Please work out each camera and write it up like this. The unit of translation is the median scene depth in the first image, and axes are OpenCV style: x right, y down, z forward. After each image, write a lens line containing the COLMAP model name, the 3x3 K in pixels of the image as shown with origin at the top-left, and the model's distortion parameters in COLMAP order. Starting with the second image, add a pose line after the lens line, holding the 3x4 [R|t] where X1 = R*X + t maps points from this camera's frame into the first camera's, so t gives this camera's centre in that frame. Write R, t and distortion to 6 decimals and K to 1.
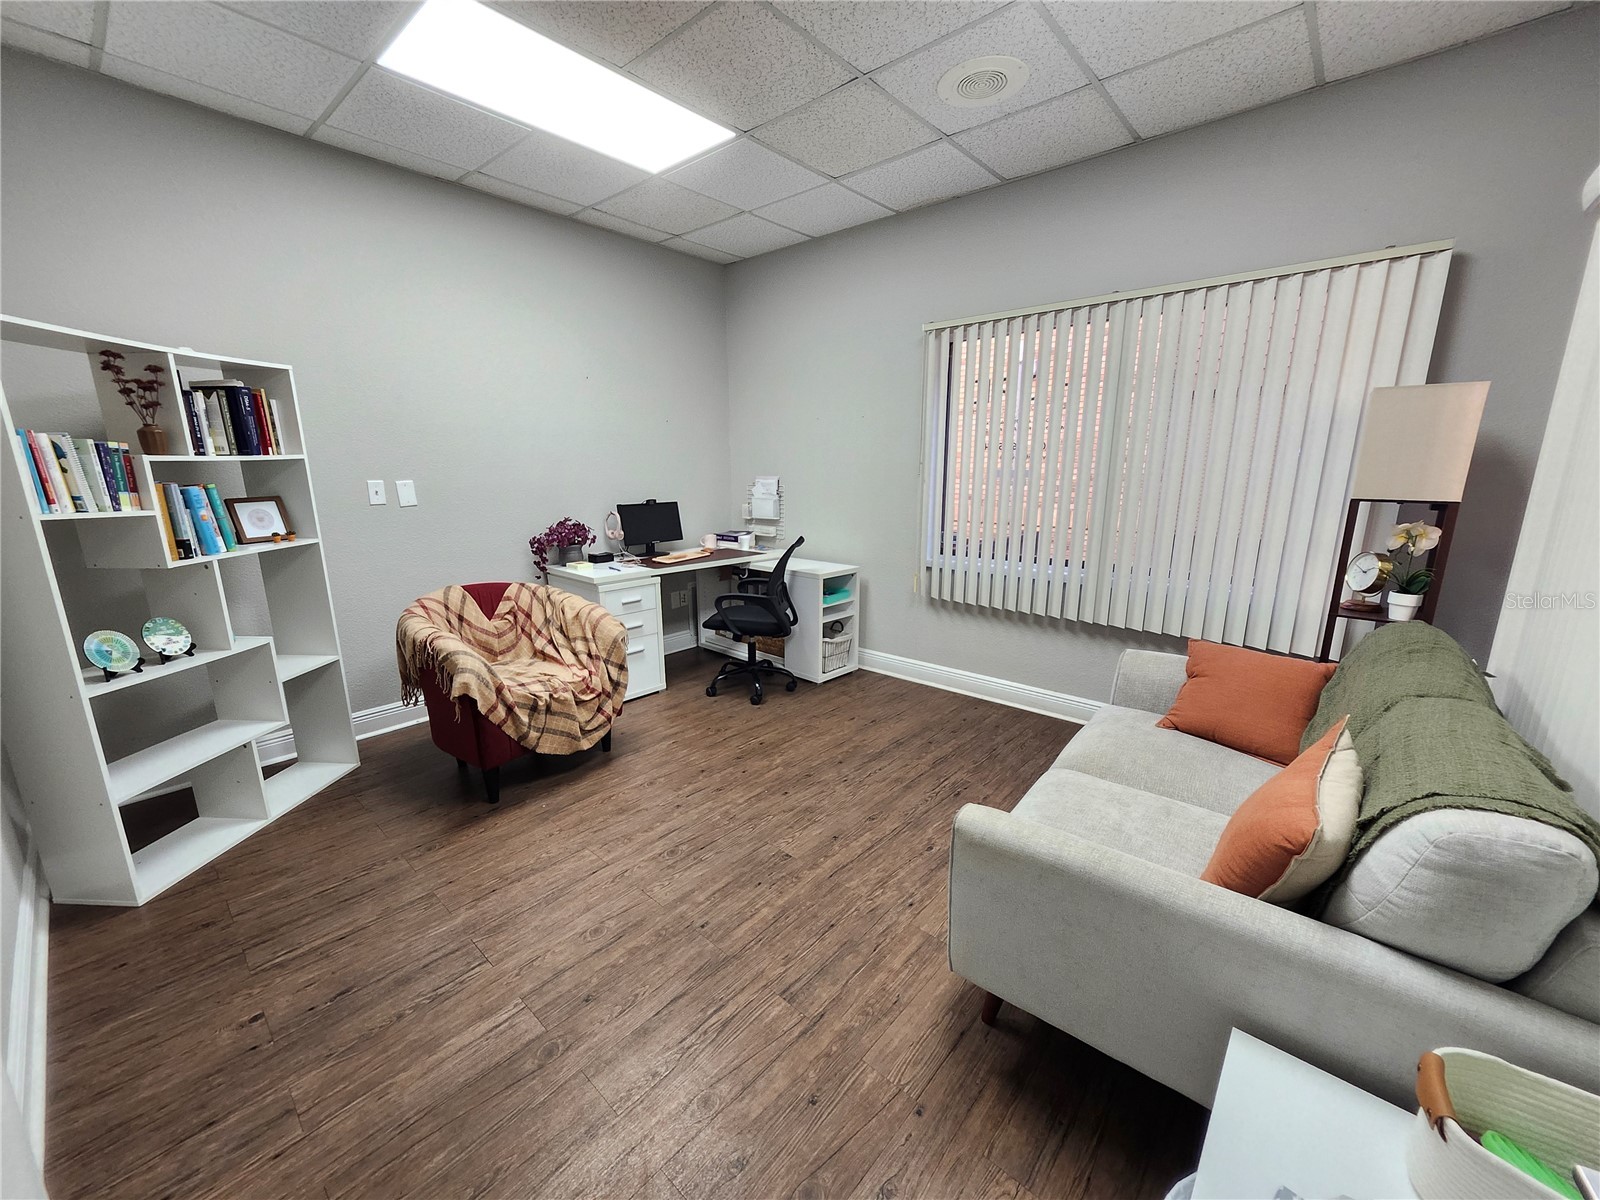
lens RADIAL K [[632.7, 0, 790.1], [0, 632.7, 602.9], [0, 0, 1]] dist [0.001725, 0.000558]
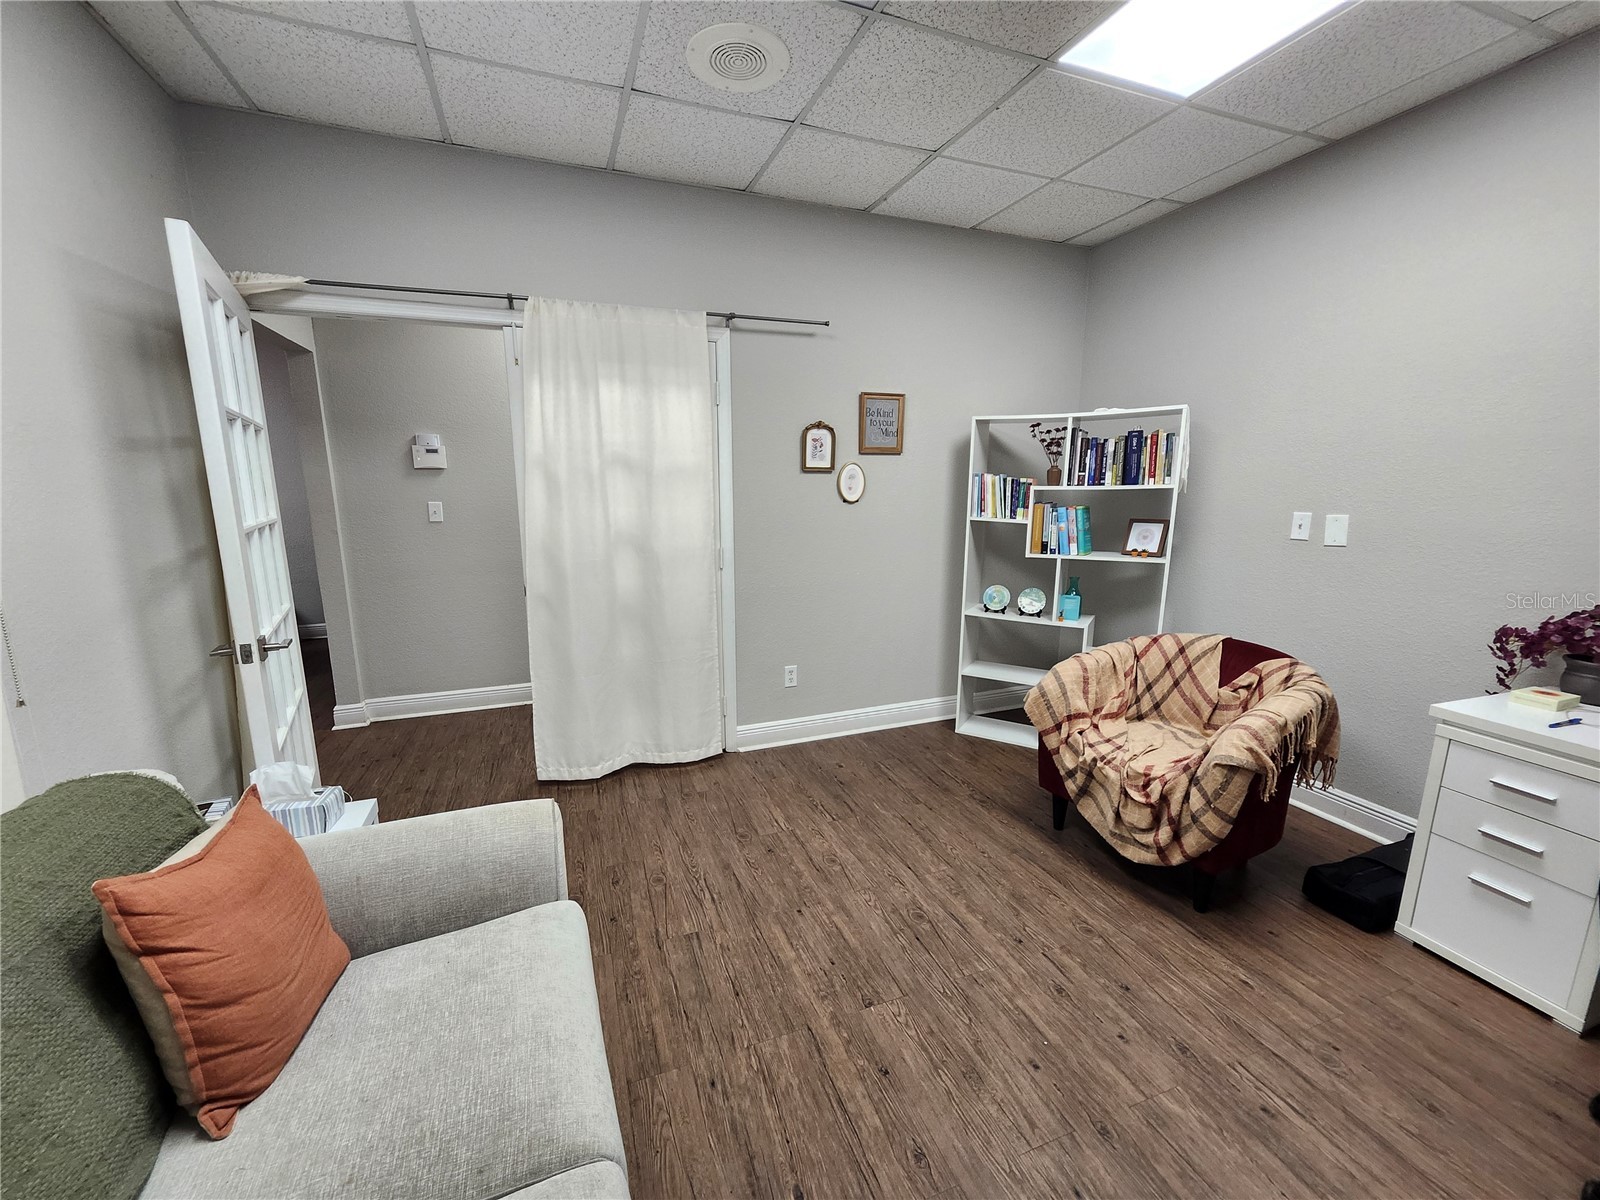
lens RADIAL K [[632.7, 0, 790.1], [0, 632.7, 602.9], [0, 0, 1]] dist [0.001725, 0.000558]
pose [[-0.464174, 0.170200, -0.869238, 0.619412], [-0.190415, 0.939245, 0.285590, -0.260459], [0.865034, 0.298079, -0.403565, 1.060256]]
